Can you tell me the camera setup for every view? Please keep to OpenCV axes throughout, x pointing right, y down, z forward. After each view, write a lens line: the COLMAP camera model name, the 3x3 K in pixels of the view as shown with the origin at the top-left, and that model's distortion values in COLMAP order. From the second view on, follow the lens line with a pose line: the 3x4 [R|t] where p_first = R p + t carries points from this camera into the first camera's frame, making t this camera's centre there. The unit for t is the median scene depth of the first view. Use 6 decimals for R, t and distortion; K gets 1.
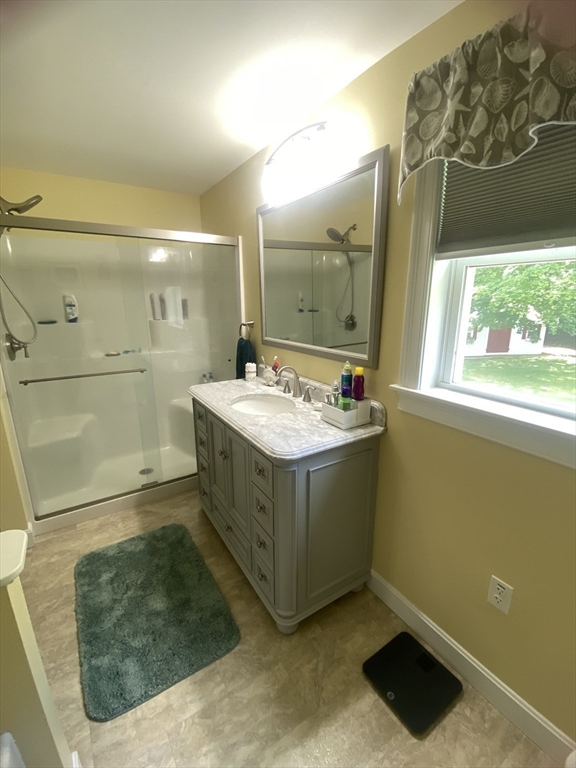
lens RADIAL K [[320.4, 0, 288.0], [0, 320.4, 384.0], [0, 0, 1]] dist [-0.001384, -0.015566]
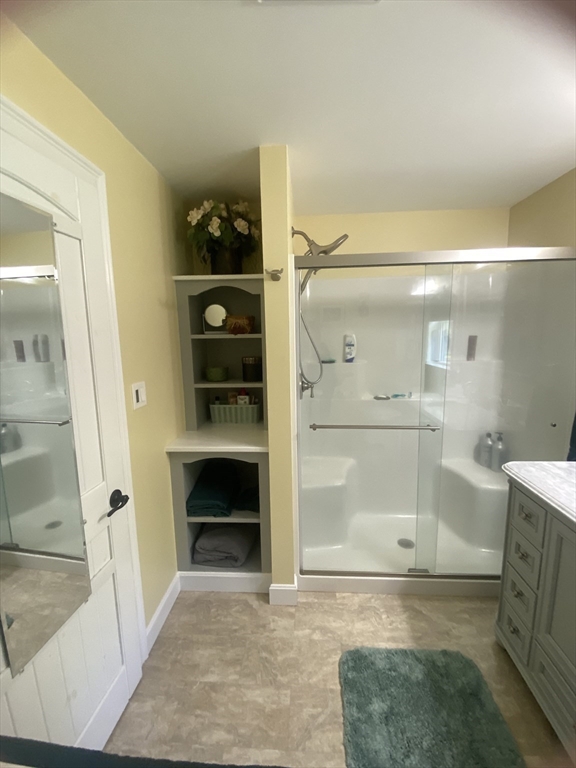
lens RADIAL K [[320.4, 0, 288.0], [0, 320.4, 384.0], [0, 0, 1]] dist [-0.001384, -0.015566]
pose [[0.792217, 0.069789, -0.606235, -0.274417], [-0.130207, 0.989893, -0.056197, -0.058951], [0.596186, 0.123456, 0.793297, 0.153761]]
